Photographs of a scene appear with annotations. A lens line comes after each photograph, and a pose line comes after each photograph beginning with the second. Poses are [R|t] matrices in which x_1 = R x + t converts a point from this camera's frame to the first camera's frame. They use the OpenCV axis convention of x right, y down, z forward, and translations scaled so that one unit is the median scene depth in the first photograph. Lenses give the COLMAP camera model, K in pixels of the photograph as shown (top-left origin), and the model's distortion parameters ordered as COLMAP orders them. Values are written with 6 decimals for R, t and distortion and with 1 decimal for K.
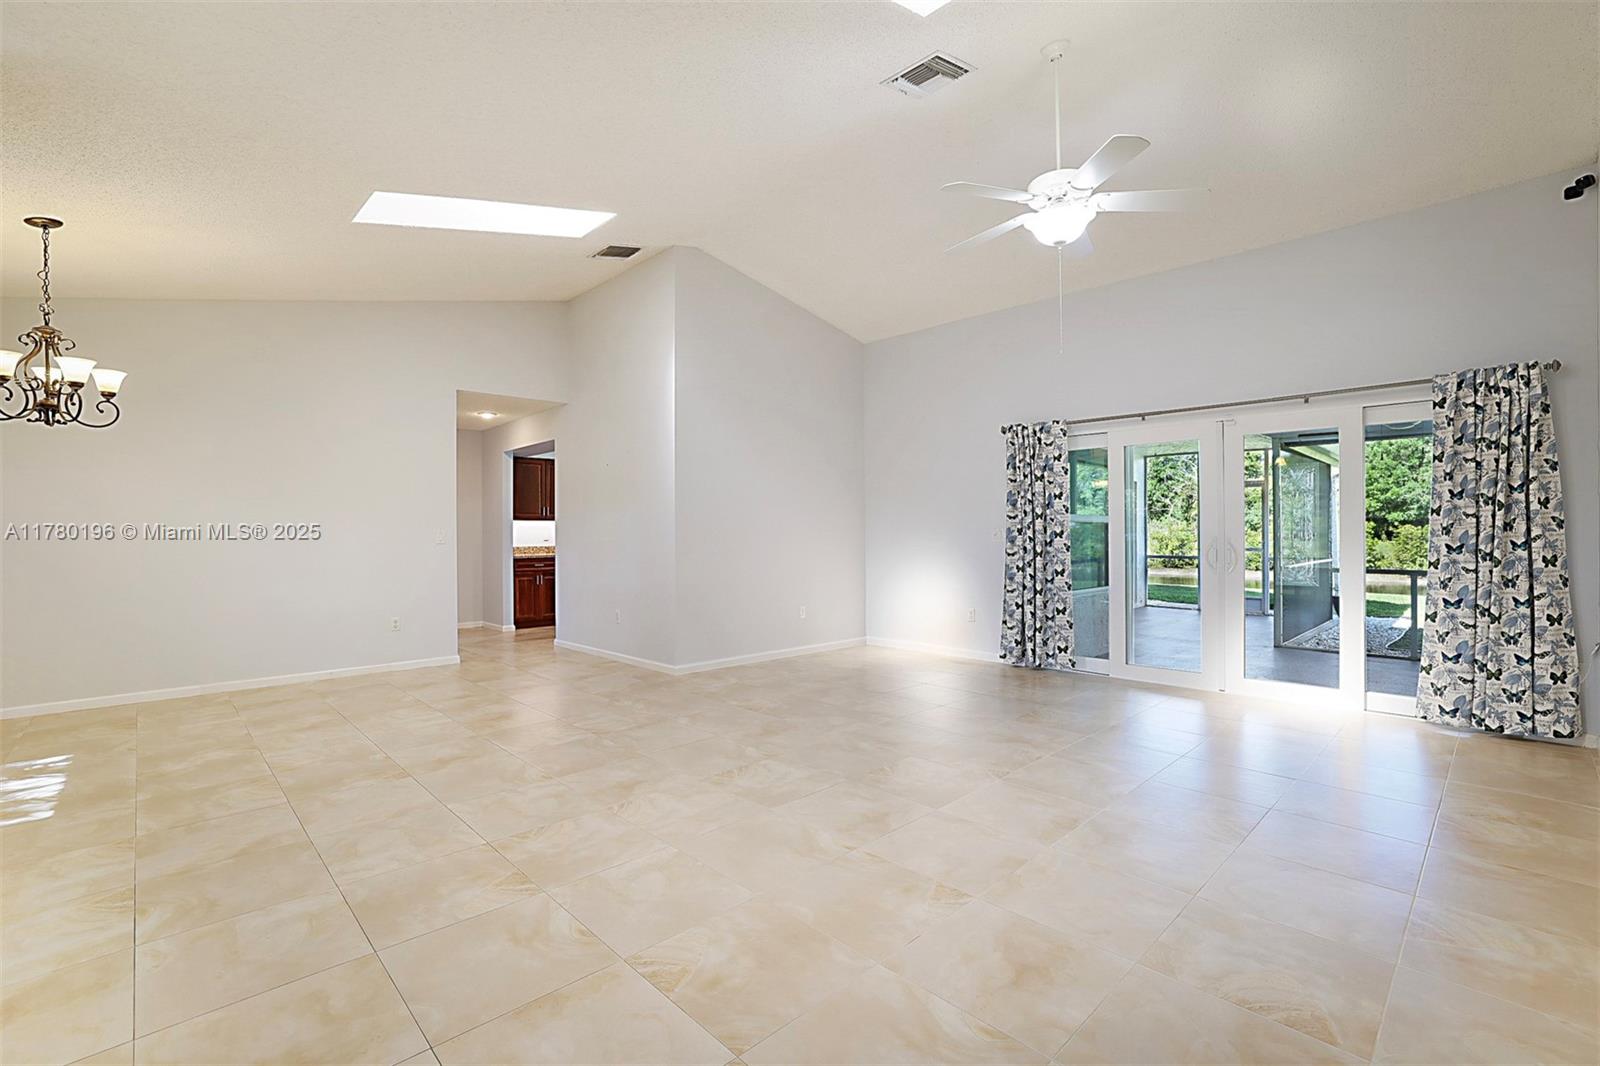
lens RADIAL K [[674.0, 0, 784.0], [0, 674.0, 536.2], [0, 0, 1]] dist [-0.028718, 0.002651]
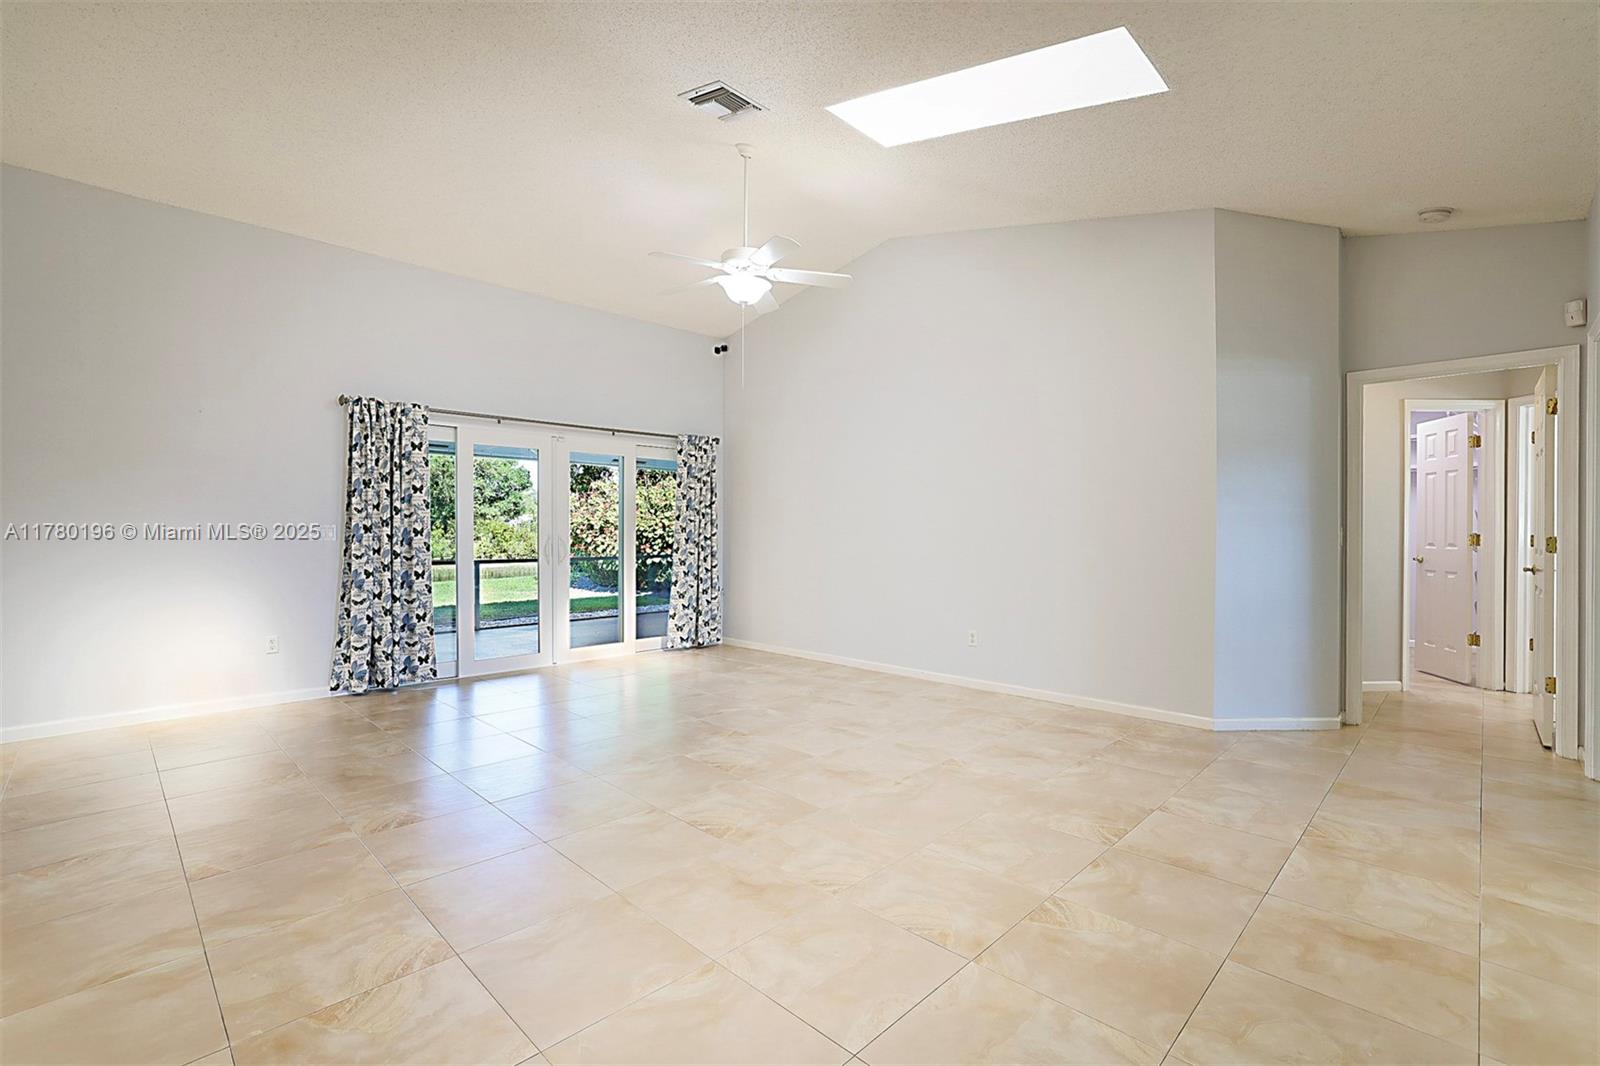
lens RADIAL K [[674.0, 0, 804.0], [0, 674.0, 529.3], [0, 0, 1]] dist [-0.028718, 0.002651]
pose [[0.009697, 0.005277, 0.999939, -0.868042], [0.003679, 0.999979, -0.005313, 0.000228], [-0.999946, 0.003730, 0.009677, 0.873610]]
